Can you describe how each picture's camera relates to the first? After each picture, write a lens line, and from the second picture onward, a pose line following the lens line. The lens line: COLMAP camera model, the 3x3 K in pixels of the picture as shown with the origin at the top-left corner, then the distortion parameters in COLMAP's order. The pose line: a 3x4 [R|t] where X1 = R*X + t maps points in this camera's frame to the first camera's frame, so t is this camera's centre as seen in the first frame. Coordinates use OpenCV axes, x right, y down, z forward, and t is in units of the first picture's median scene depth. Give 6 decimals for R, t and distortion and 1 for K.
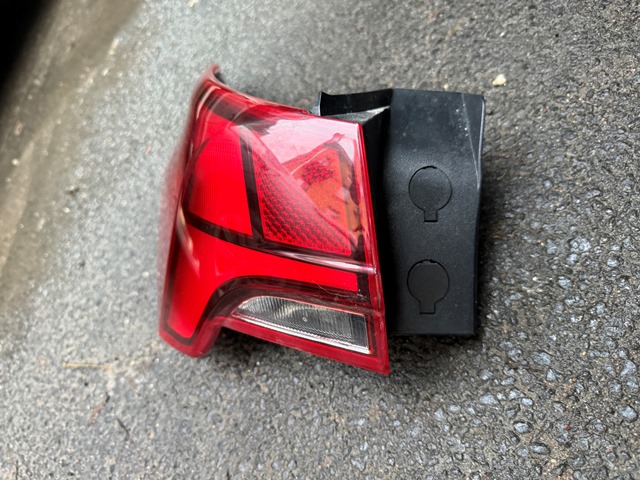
lens RADIAL K [[465.2, 0, 336.4], [0, 465.2, 243.8], [0, 0, 1]] dist [-0.006960, -0.006743]
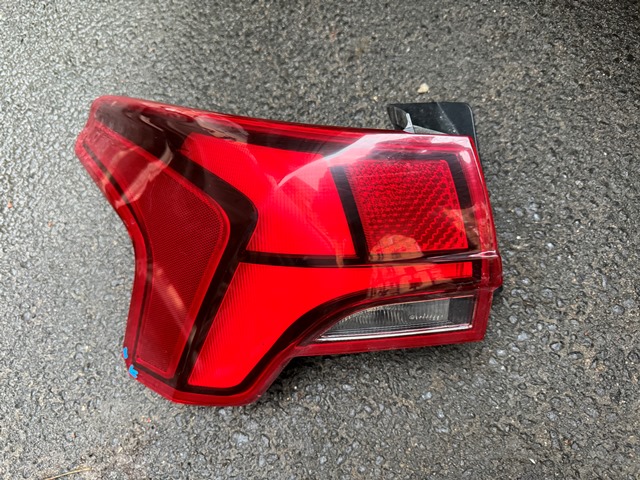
lens RADIAL K [[465.2, 0, 322.3], [0, 465.2, 241.1], [0, 0, 1]] dist [-0.006960, -0.006743]
pose [[0.869428, -0.230208, 0.437150, -0.566748], [0.236874, 0.970713, 0.040081, -0.088760], [-0.433574, 0.068701, 0.898495, 0.063691]]
